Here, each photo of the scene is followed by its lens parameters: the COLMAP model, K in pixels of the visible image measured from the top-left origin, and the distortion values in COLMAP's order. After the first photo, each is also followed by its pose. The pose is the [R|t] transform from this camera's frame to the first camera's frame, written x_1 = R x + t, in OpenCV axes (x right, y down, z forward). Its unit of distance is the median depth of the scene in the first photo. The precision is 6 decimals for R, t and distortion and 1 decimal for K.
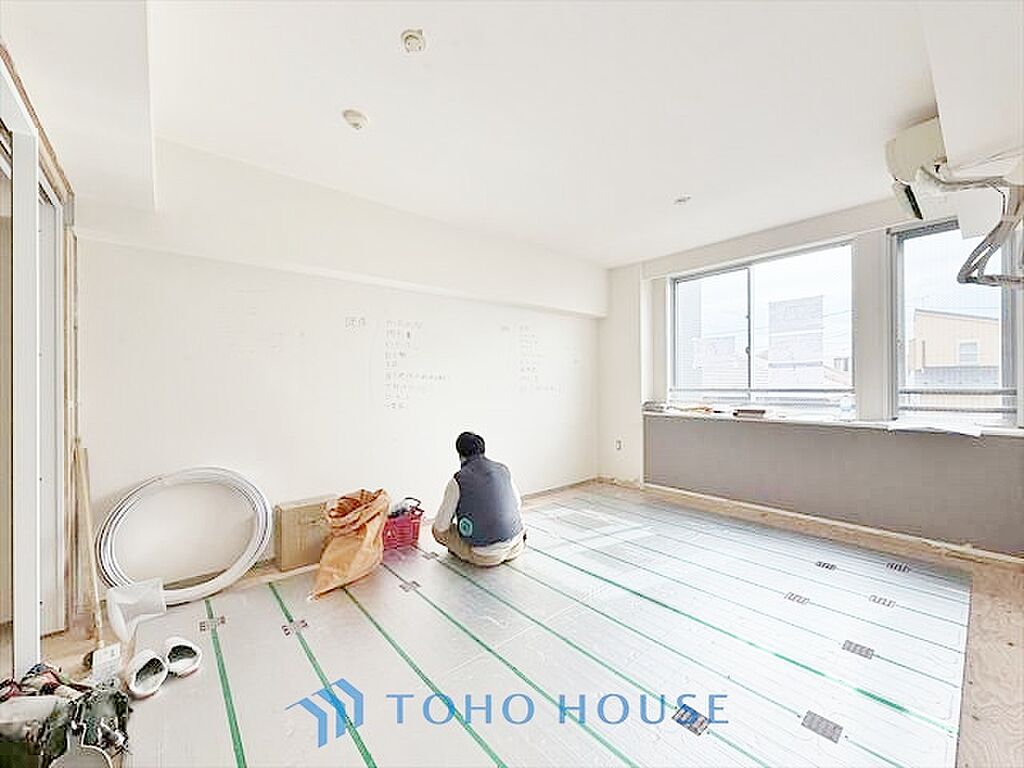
lens RADIAL K [[409.2, 0, 512.0], [0, 409.2, 384.0], [0, 0, 1]] dist [0.000308, 0.000102]
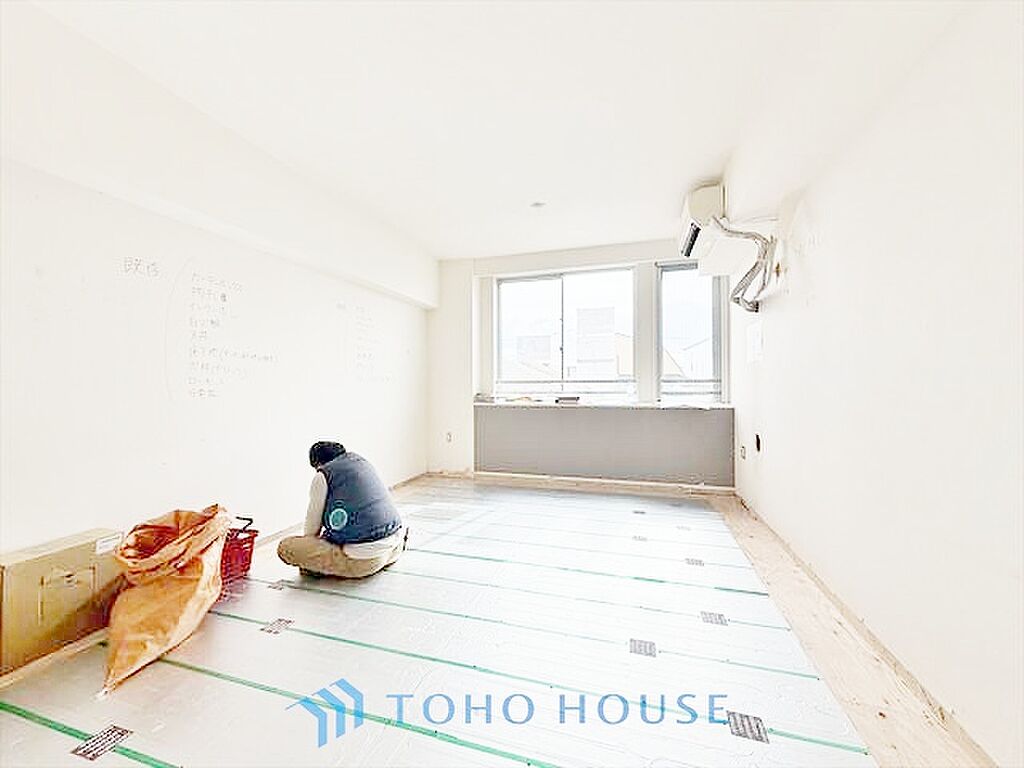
lens RADIAL K [[409.2, 0, 512.0], [0, 409.2, 384.0], [0, 0, 1]] dist [0.000308, 0.000102]
pose [[0.844431, 0.008133, 0.535603, -0.222882], [-0.002725, 0.999937, -0.010887, 0.045673], [-0.535658, 0.007734, 0.844400, 0.104306]]
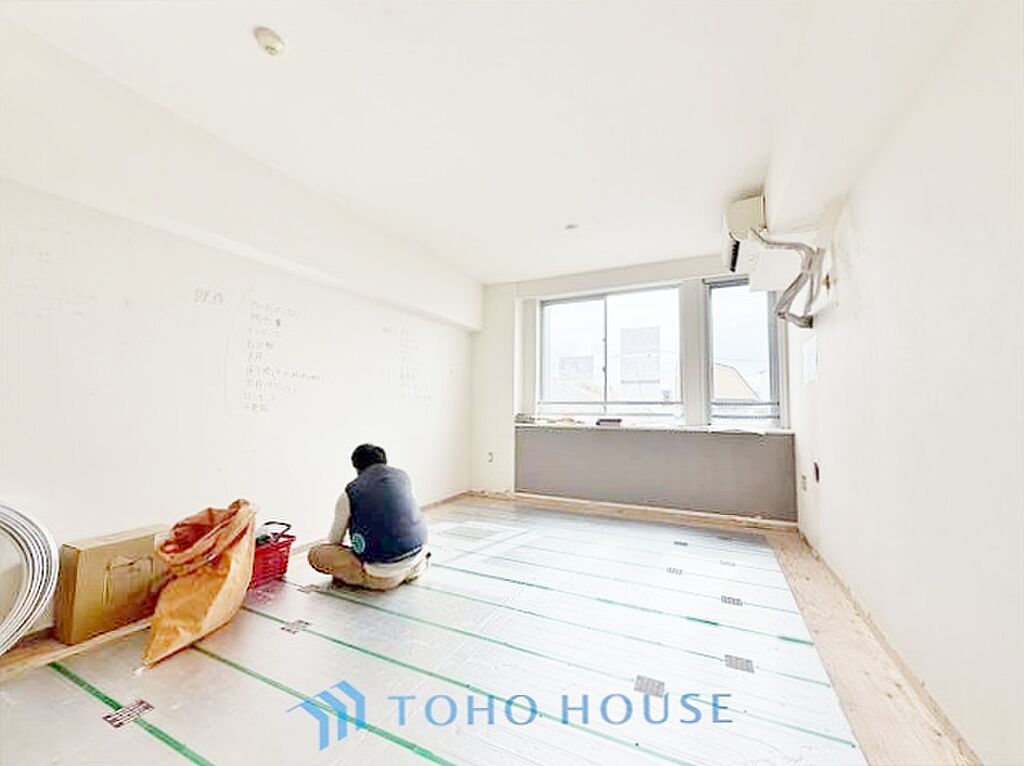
lens RADIAL K [[411.1, 0, 512.0], [0, 411.1, 383.0], [0, 0, 1]] dist [0.000040, -0.000018]
pose [[0.915915, 0.042779, 0.399087, -0.156972], [-0.016479, 0.997473, -0.069103, 0.055209], [-0.401034, 0.056716, 0.914306, 0.060043]]
